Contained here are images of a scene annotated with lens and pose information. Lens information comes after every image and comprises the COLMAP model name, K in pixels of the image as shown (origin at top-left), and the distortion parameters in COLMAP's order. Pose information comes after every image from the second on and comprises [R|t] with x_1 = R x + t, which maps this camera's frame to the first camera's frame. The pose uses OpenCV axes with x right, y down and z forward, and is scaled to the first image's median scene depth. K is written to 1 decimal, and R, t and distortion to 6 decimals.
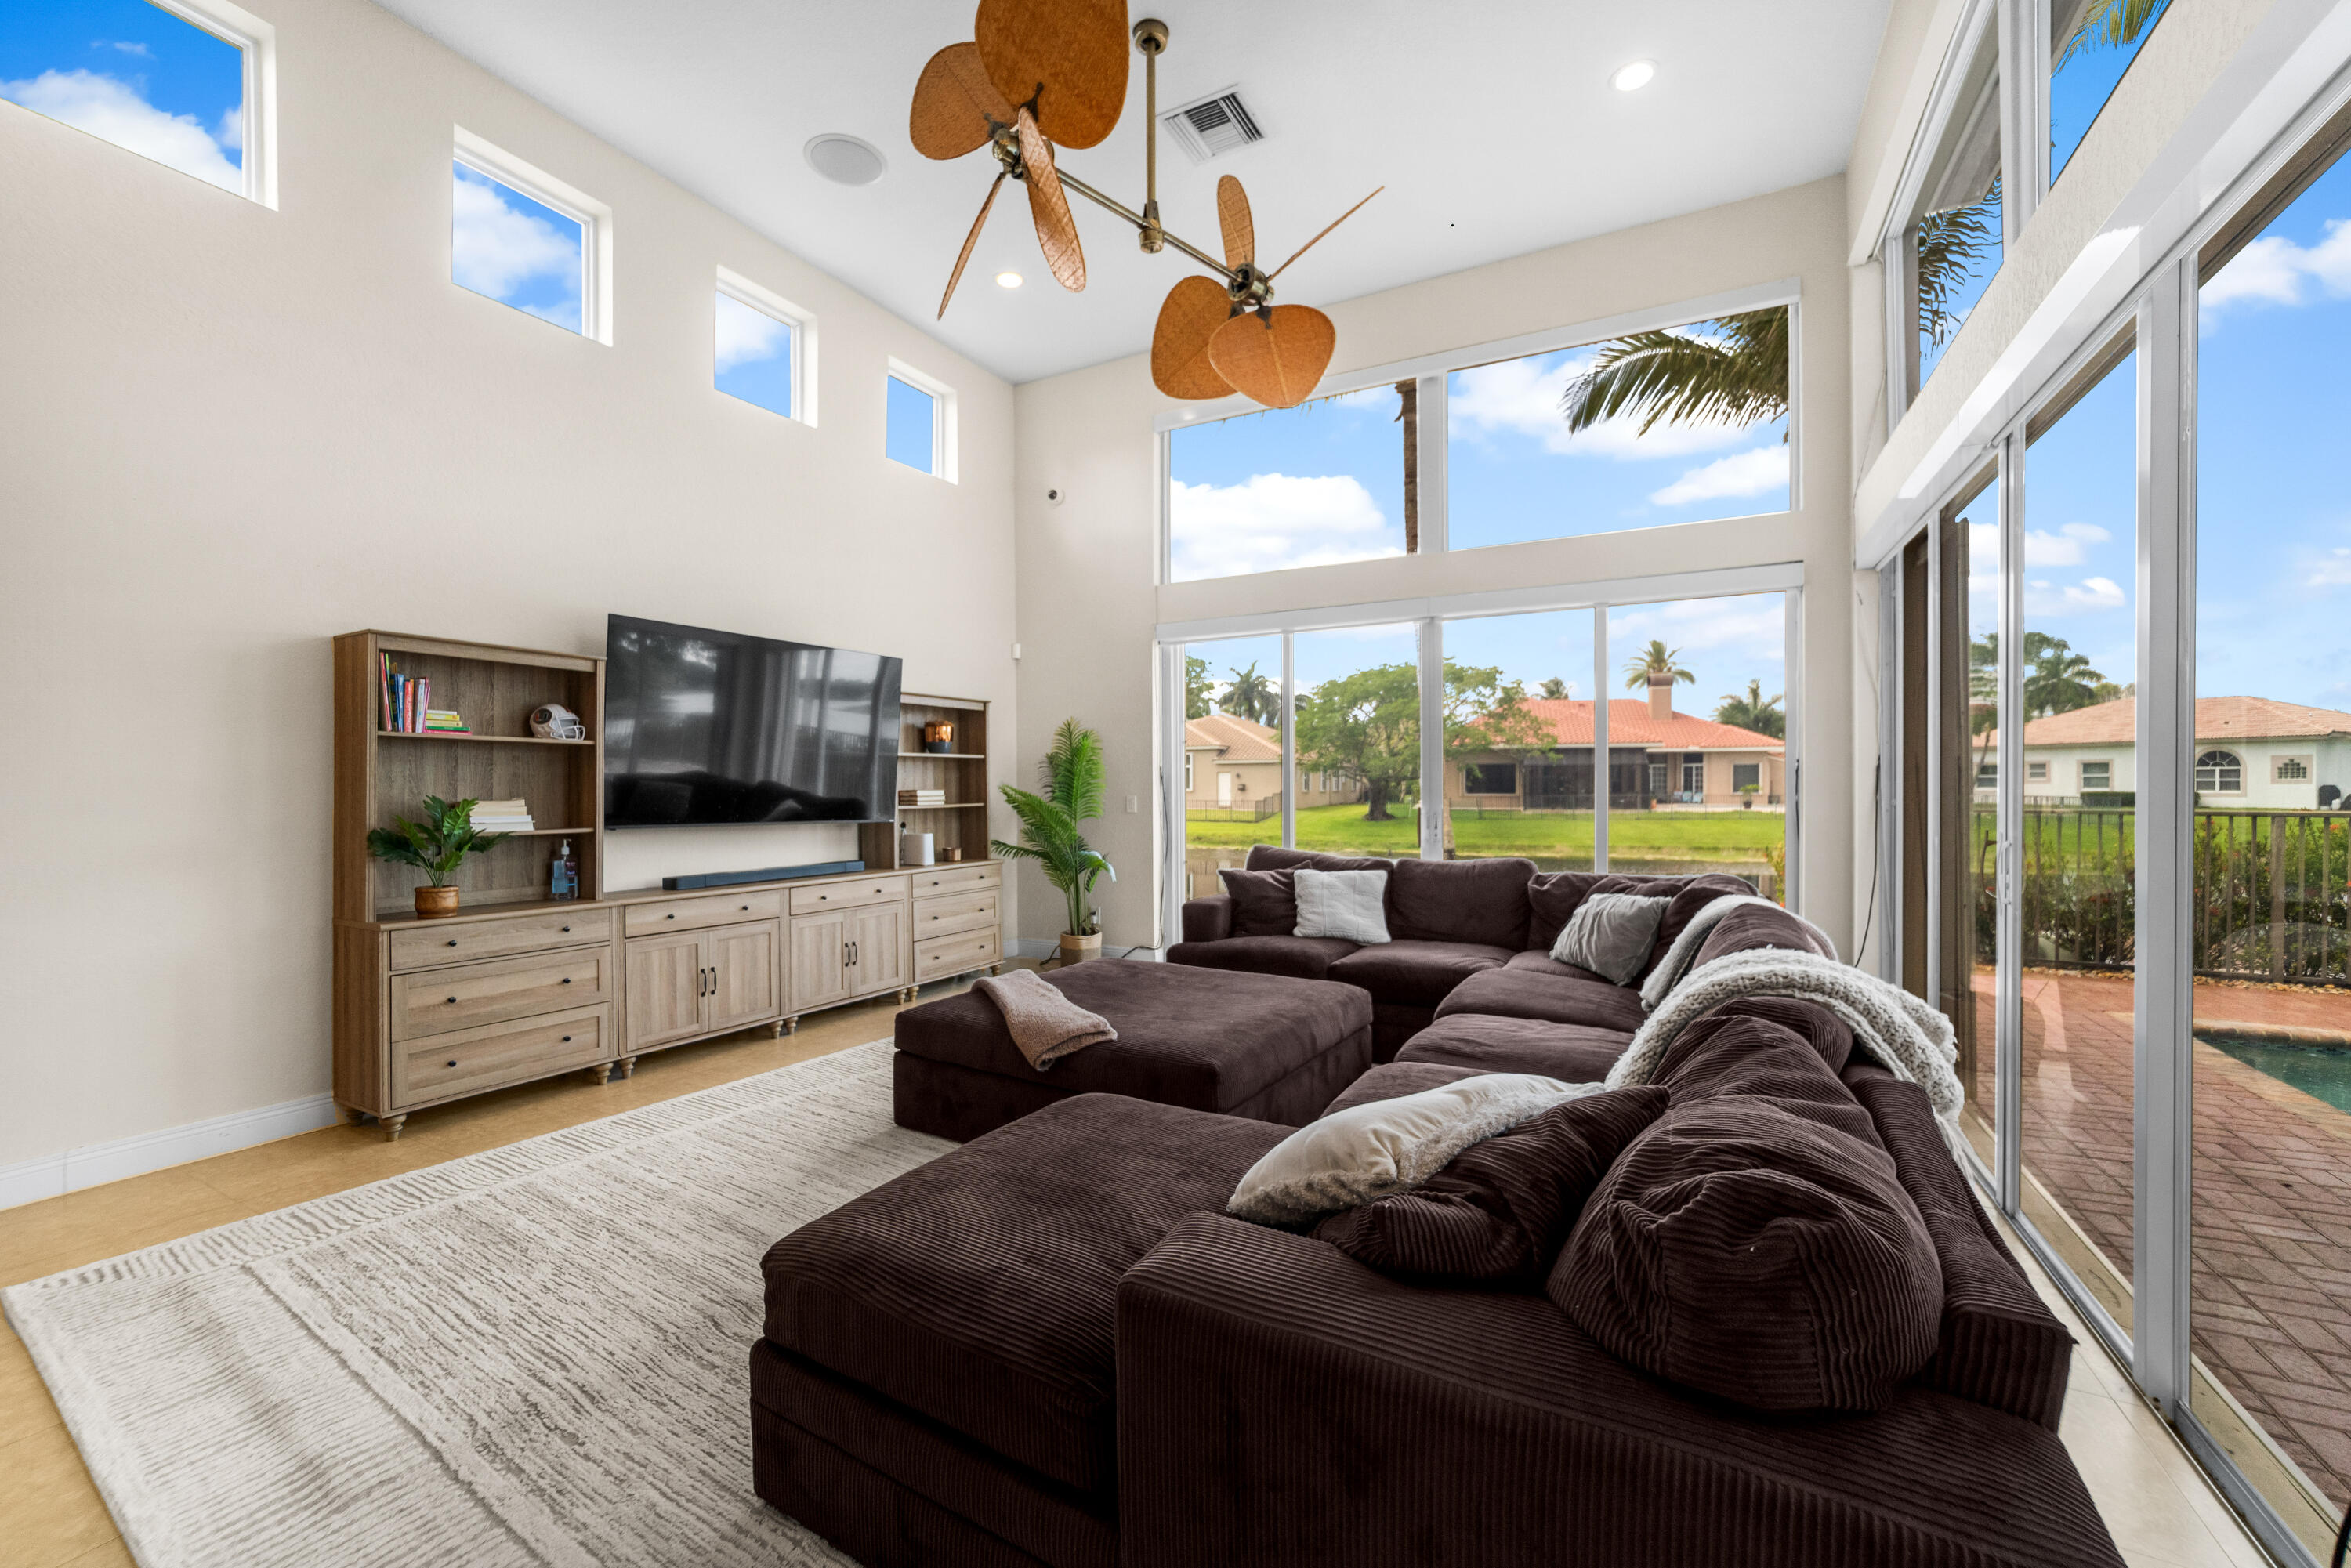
lens RADIAL K [[947.1, 0, 1151.1], [0, 947.1, 791.3], [0, 0, 1]] dist [-0.025402, 0.010644]
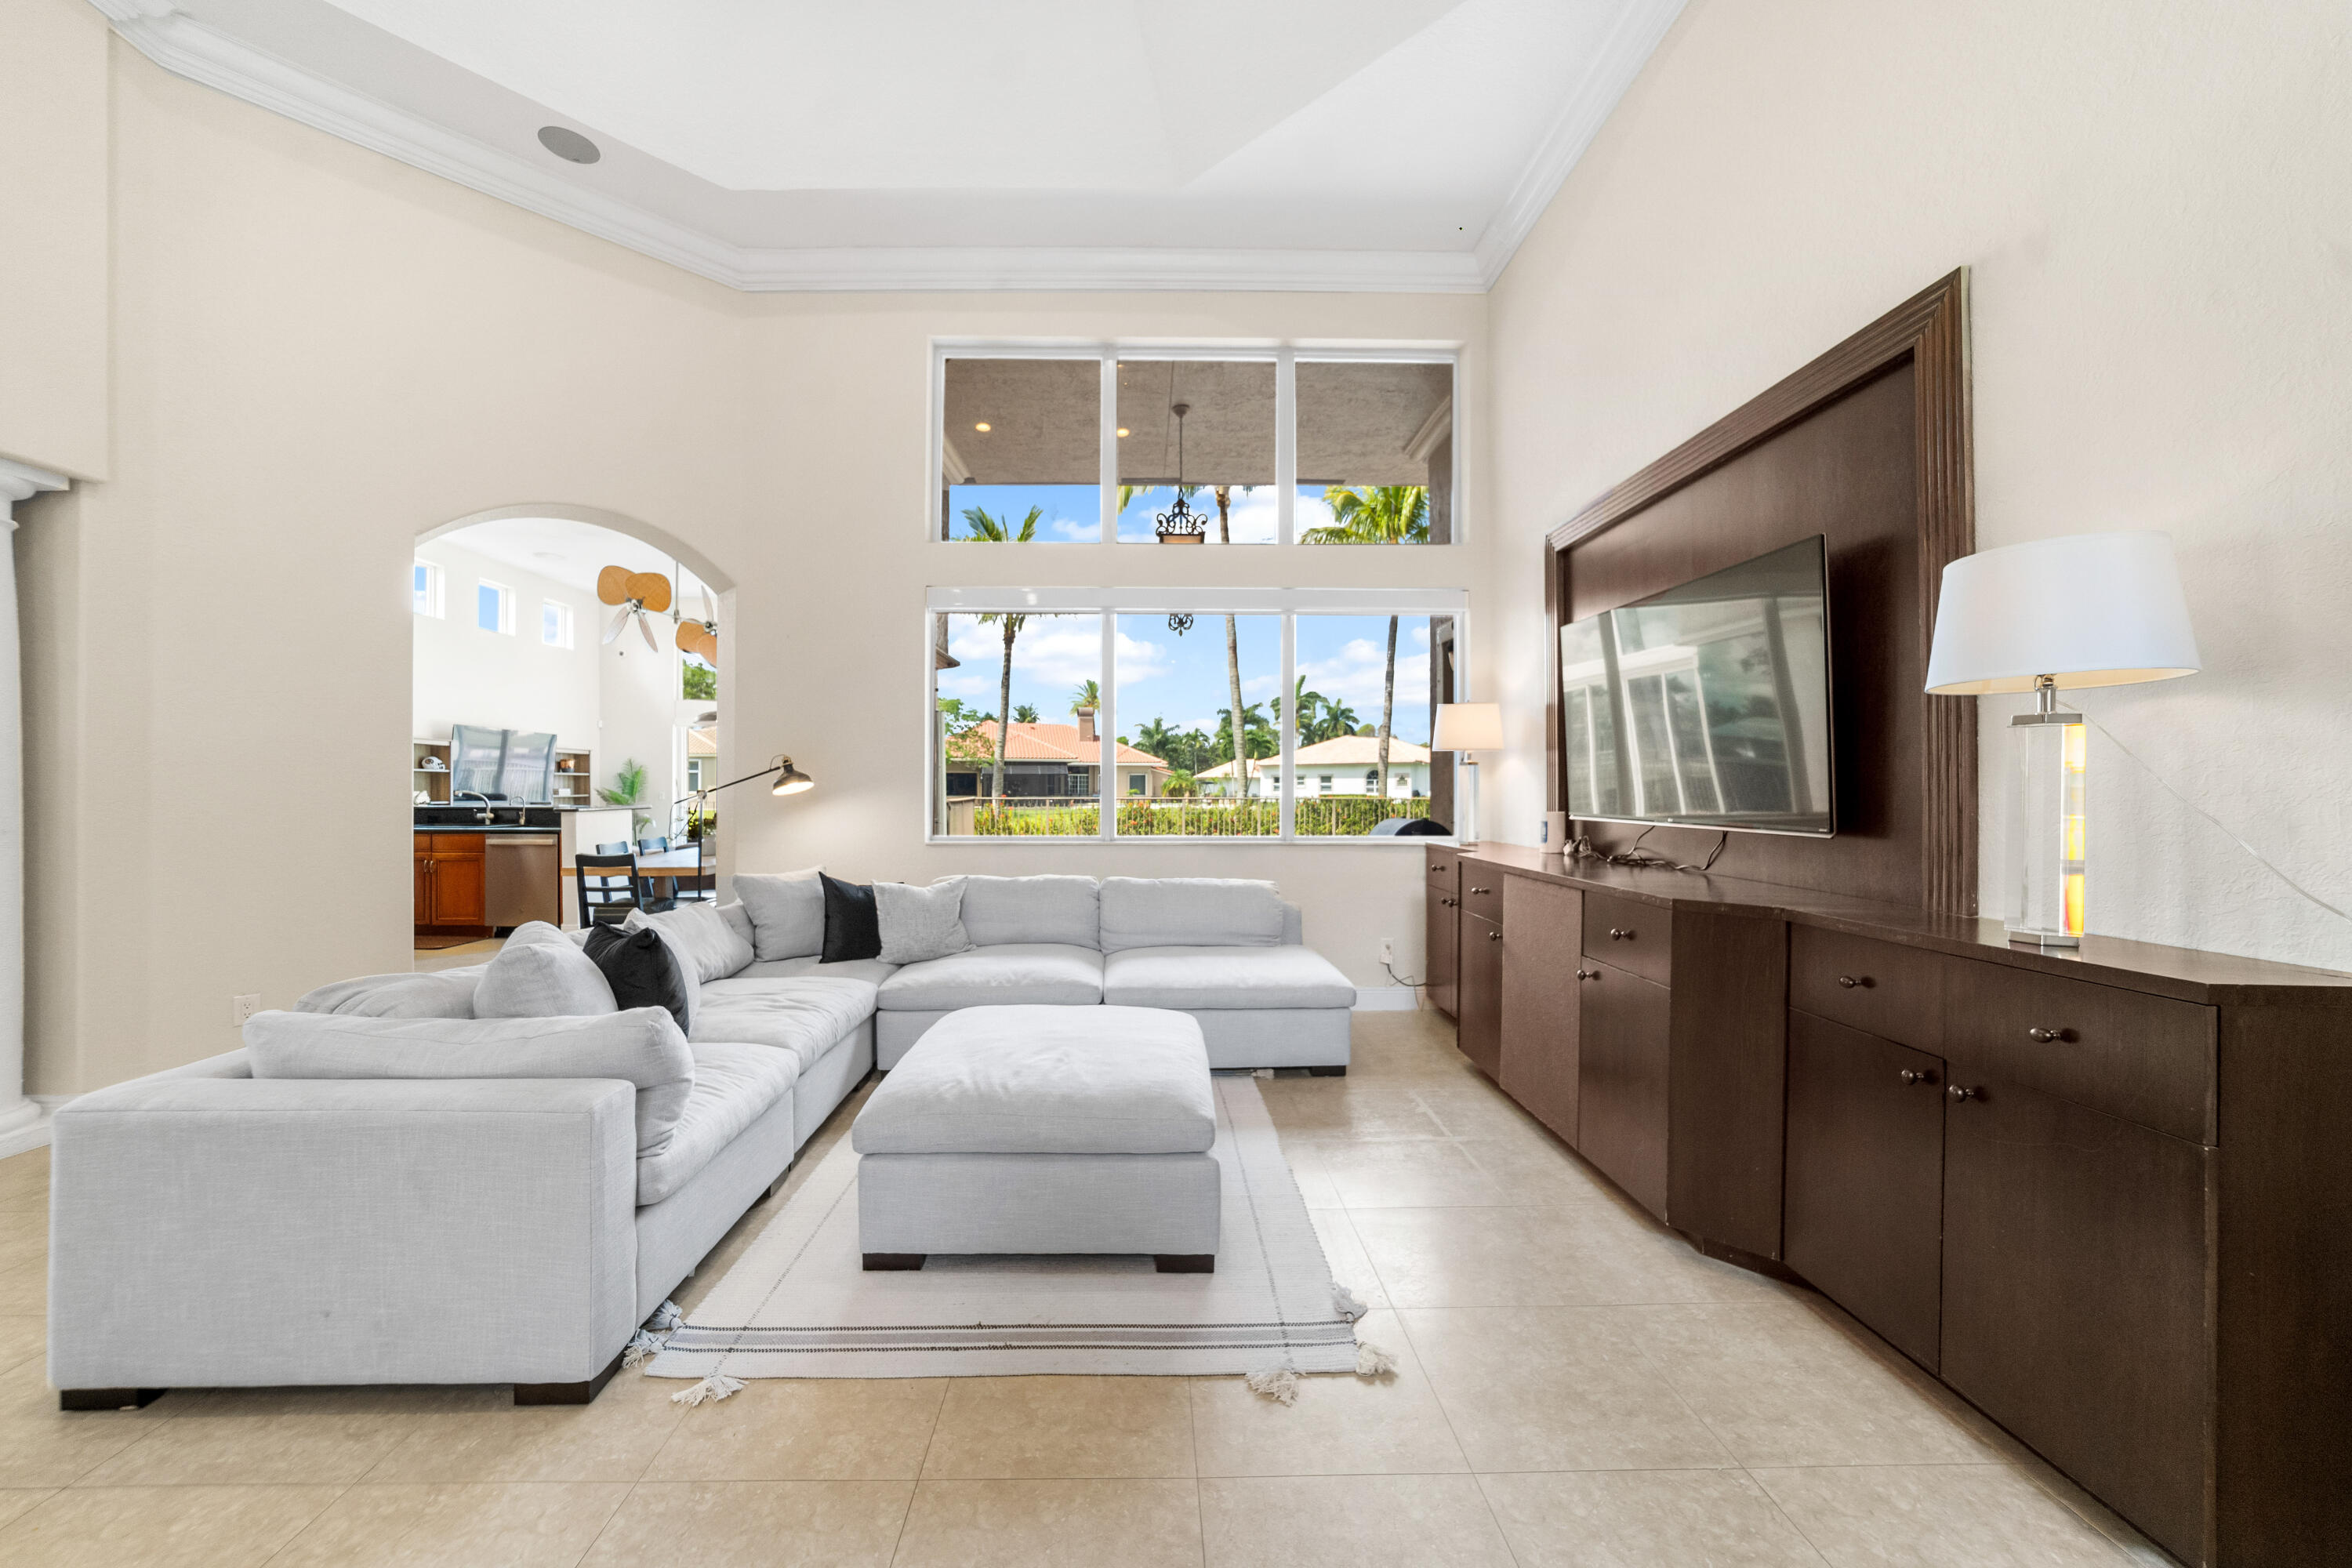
lens RADIAL K [[869.5, 0, 1154.1], [0, 869.5, 781.9], [0, 0, 1]] dist [-0.026429, 0.007874]
pose [[0.865549, 0.006186, 0.500786, -0.055076], [0.001442, 0.999889, -0.014843, 0.020779], [-0.500822, 0.013570, 0.865444, -2.196055]]
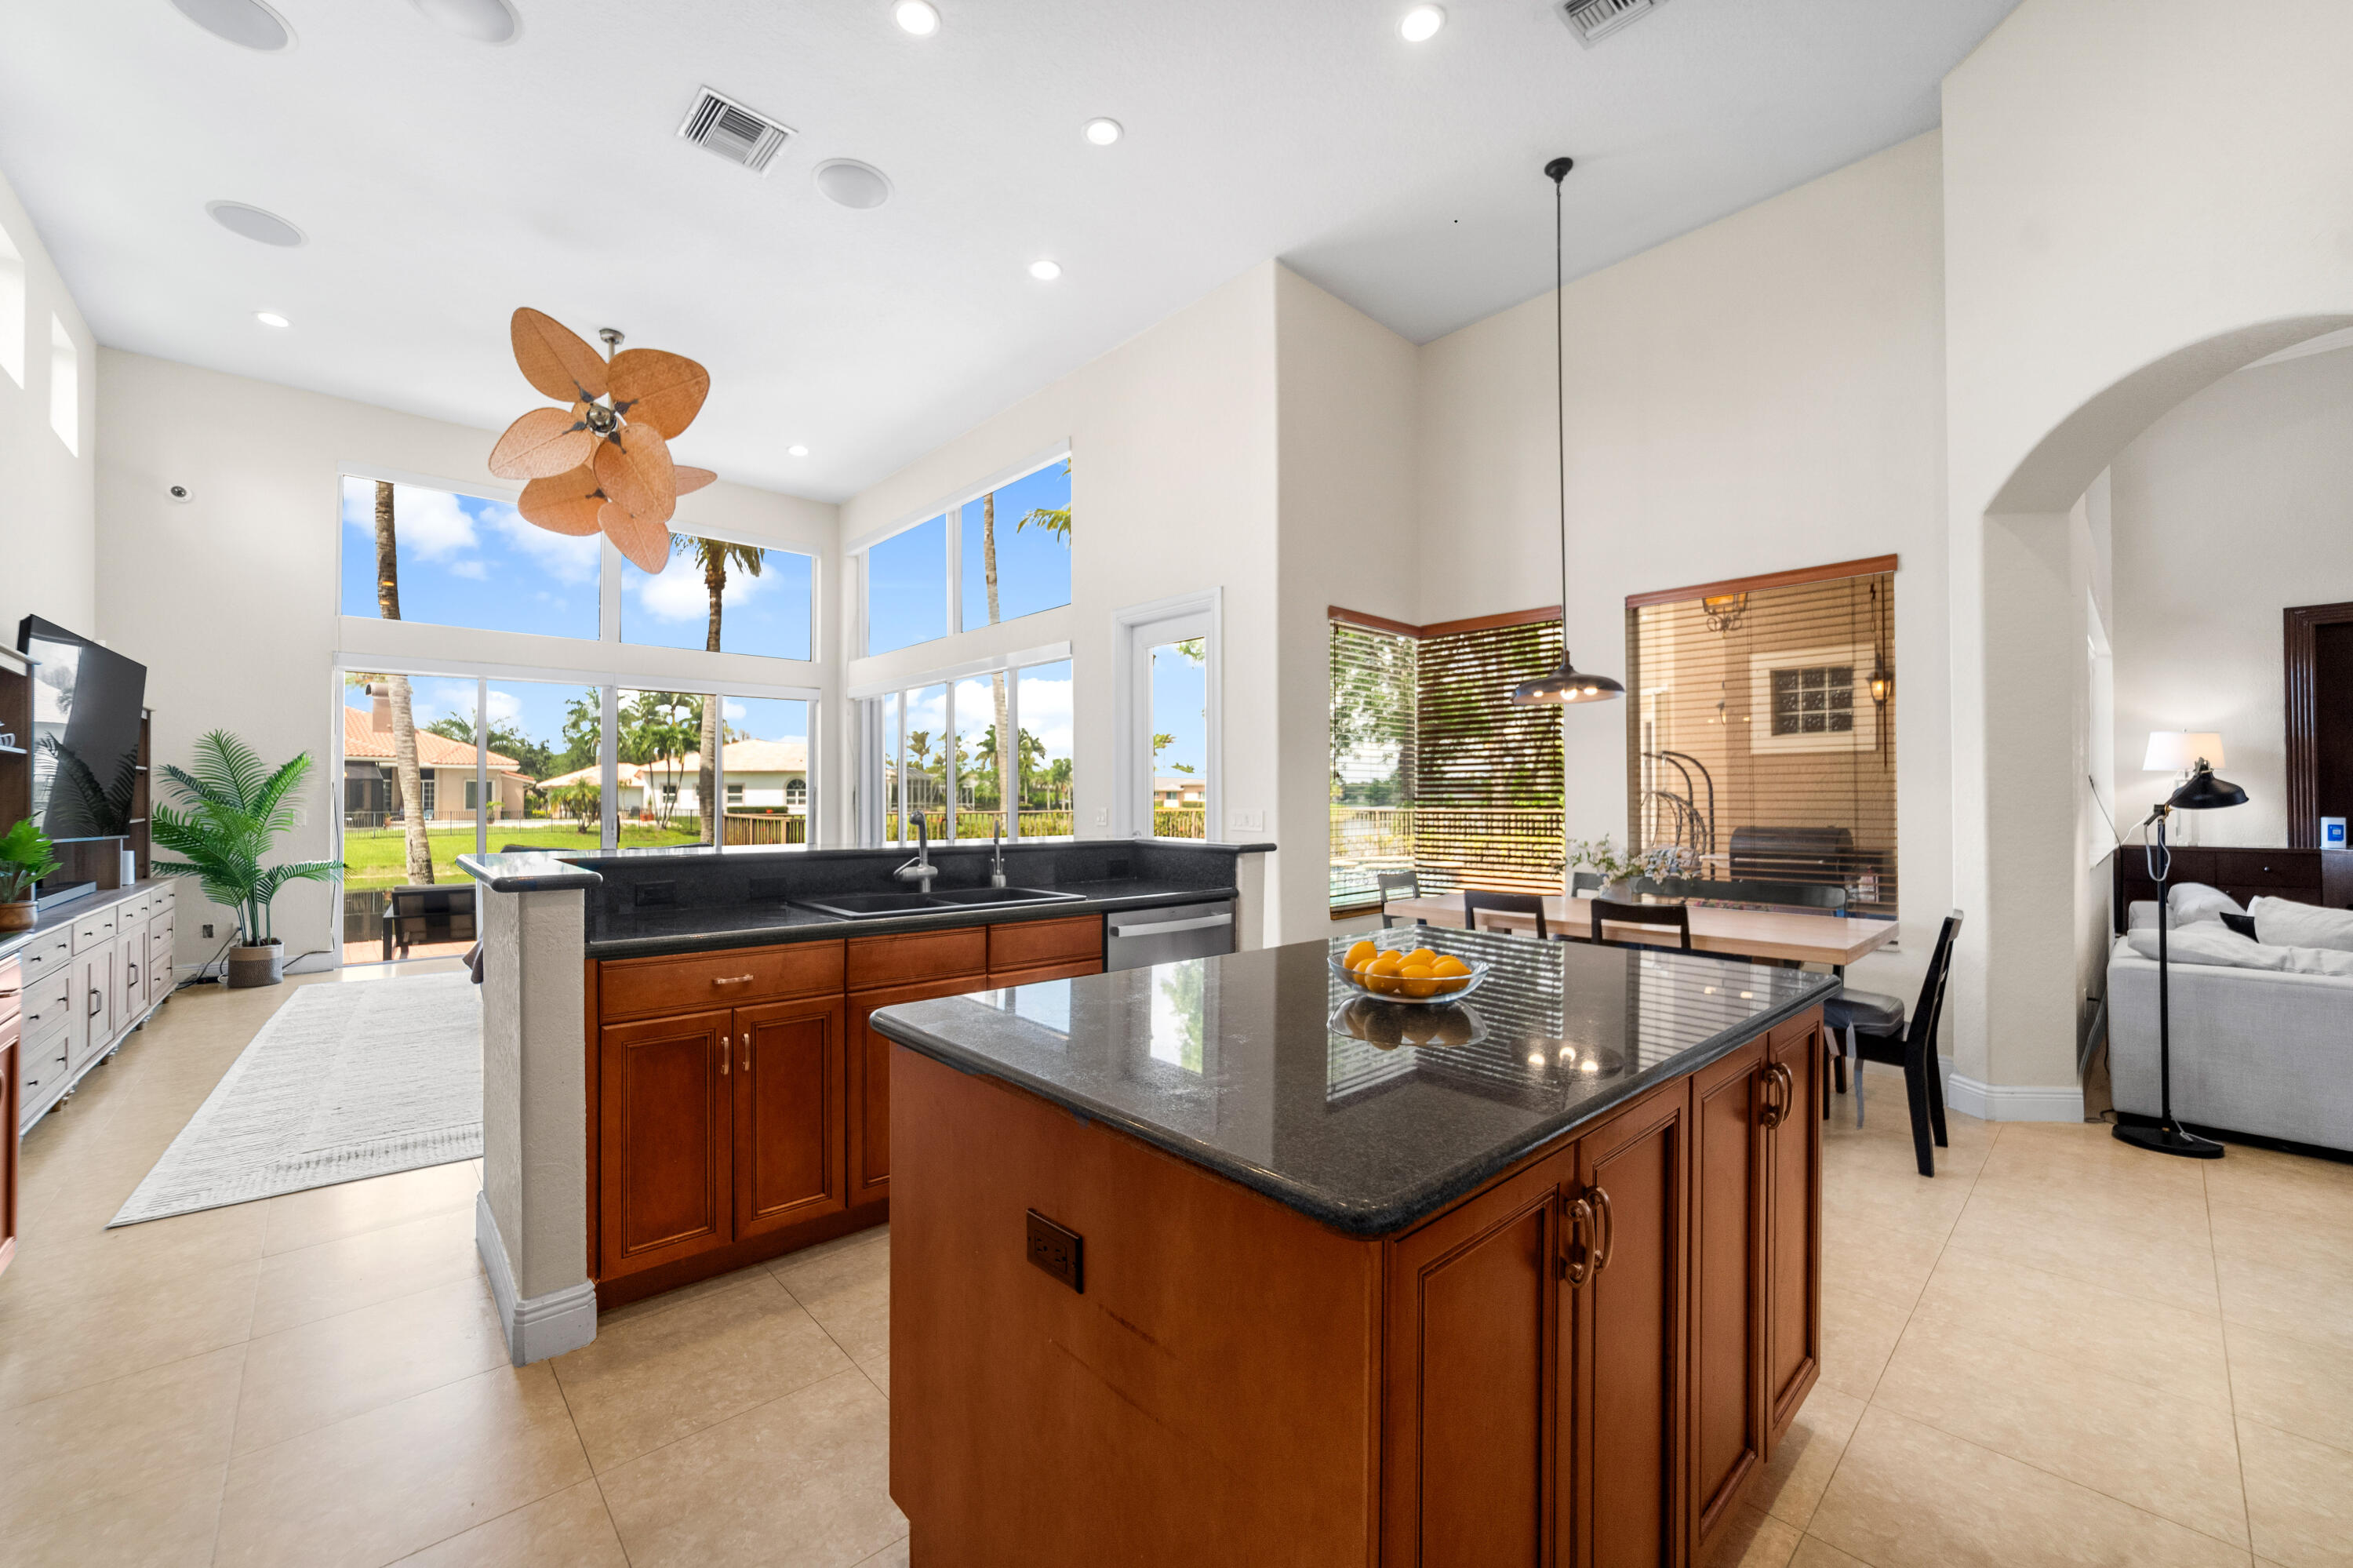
lens RADIAL K [[922.7, 0, 1150.7], [0, 922.7, 775.9], [0, 0, 1]] dist [-0.020434, 0.008799]
pose [[0.329654, 0.026368, 0.943734, -1.049182], [0.006800, 0.999518, -0.030301, 0.006782], [-0.944077, 0.016406, 0.329315, -0.348437]]
